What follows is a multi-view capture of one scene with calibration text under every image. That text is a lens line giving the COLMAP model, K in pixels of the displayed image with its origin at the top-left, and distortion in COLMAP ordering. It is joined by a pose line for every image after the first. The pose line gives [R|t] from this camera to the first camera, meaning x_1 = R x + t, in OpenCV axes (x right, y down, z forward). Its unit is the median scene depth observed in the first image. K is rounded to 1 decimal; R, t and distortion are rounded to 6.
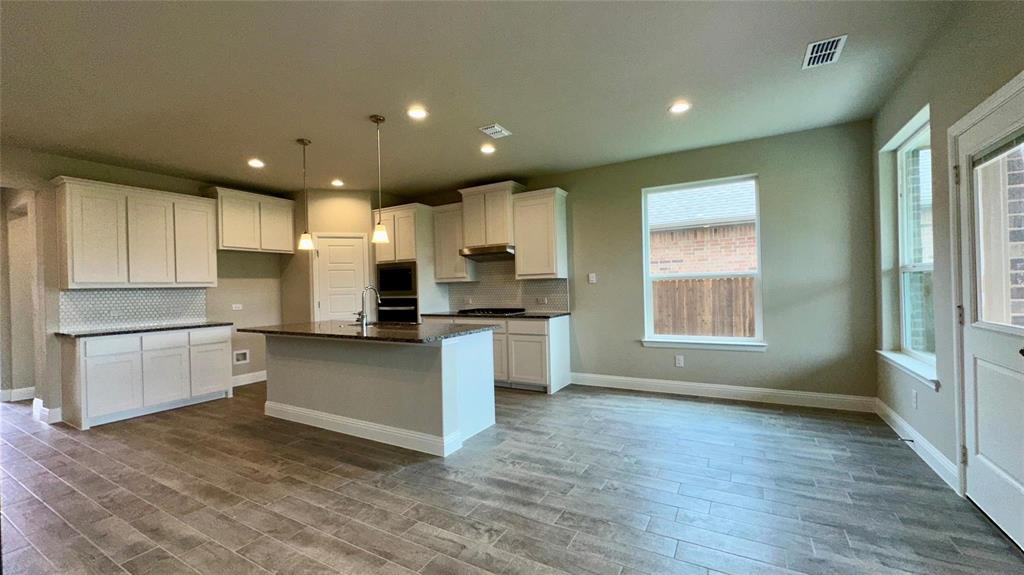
lens RADIAL K [[408.2, 0, 512.0], [0, 408.2, 287.5], [0, 0, 1]] dist [-0.001665, -0.000139]
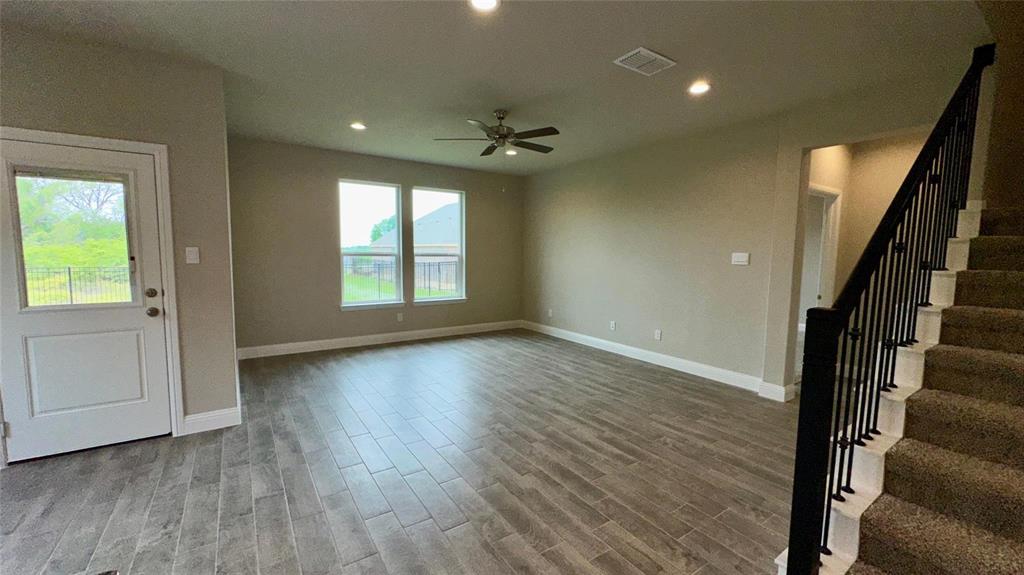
lens RADIAL K [[408.2, 0, 512.0], [0, 408.2, 287.5], [0, 0, 1]] dist [-0.001665, -0.000139]
pose [[-0.899390, -0.024397, 0.436466, -0.299873], [0.008429, 0.997288, 0.073116, -0.022482], [-0.437066, 0.069439, -0.896745, 0.661967]]
